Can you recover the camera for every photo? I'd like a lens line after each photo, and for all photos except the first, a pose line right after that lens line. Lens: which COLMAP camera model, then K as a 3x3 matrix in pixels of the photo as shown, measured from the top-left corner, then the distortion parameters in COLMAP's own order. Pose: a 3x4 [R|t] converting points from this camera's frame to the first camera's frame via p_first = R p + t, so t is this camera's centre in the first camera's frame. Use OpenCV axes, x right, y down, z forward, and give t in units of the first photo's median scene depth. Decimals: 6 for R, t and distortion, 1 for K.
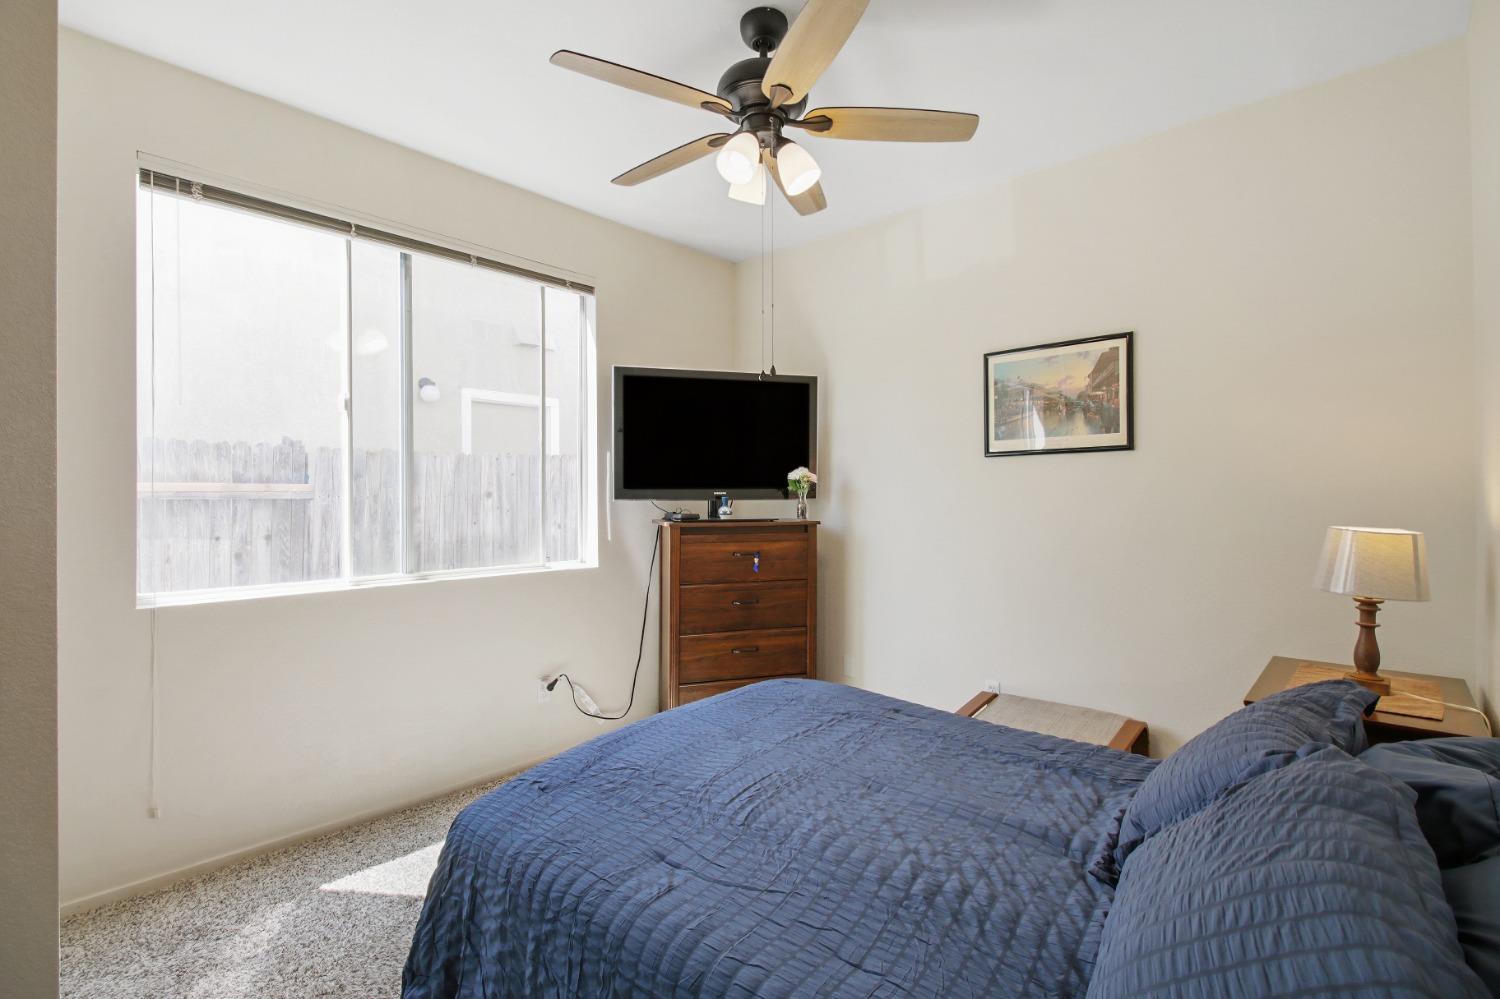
lens RADIAL K [[691.2, 0, 753.9], [0, 691.2, 495.1], [0, 0, 1]] dist [0.004676, -0.007816]
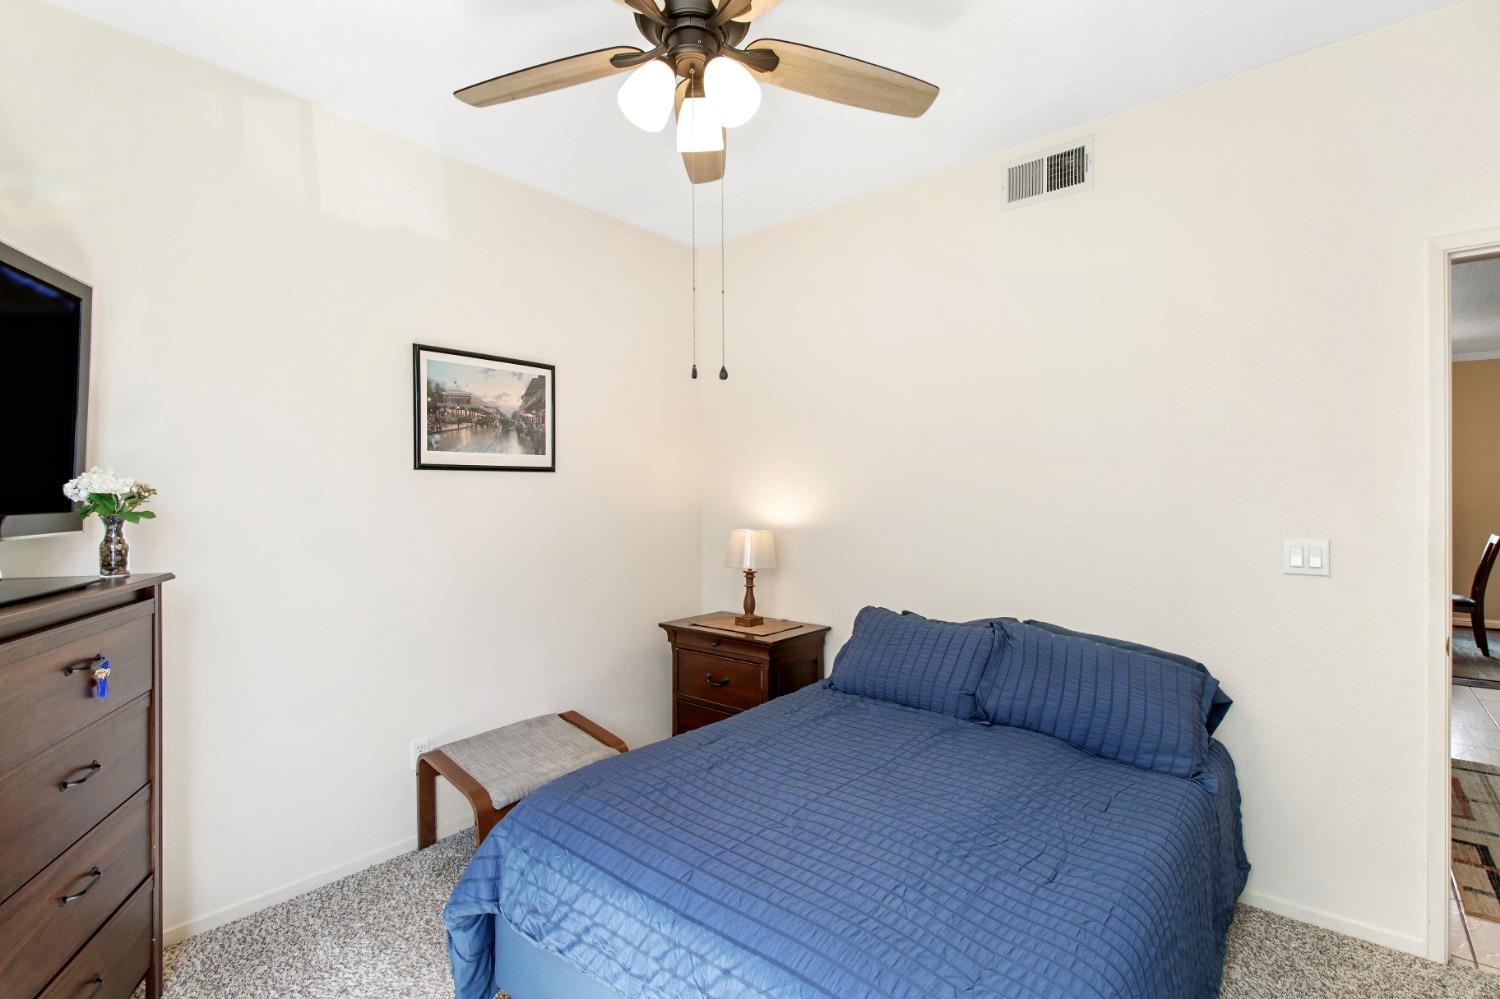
lens RADIAL K [[691.2, 0, 753.4], [0, 691.2, 497.8], [0, 0, 1]] dist [0.004676, -0.007816]
pose [[-0.026506, 0.004863, 0.999637, -0.547522], [0.007186, 0.999963, -0.004674, -0.015432], [-0.999623, 0.007059, -0.026540, 0.677903]]
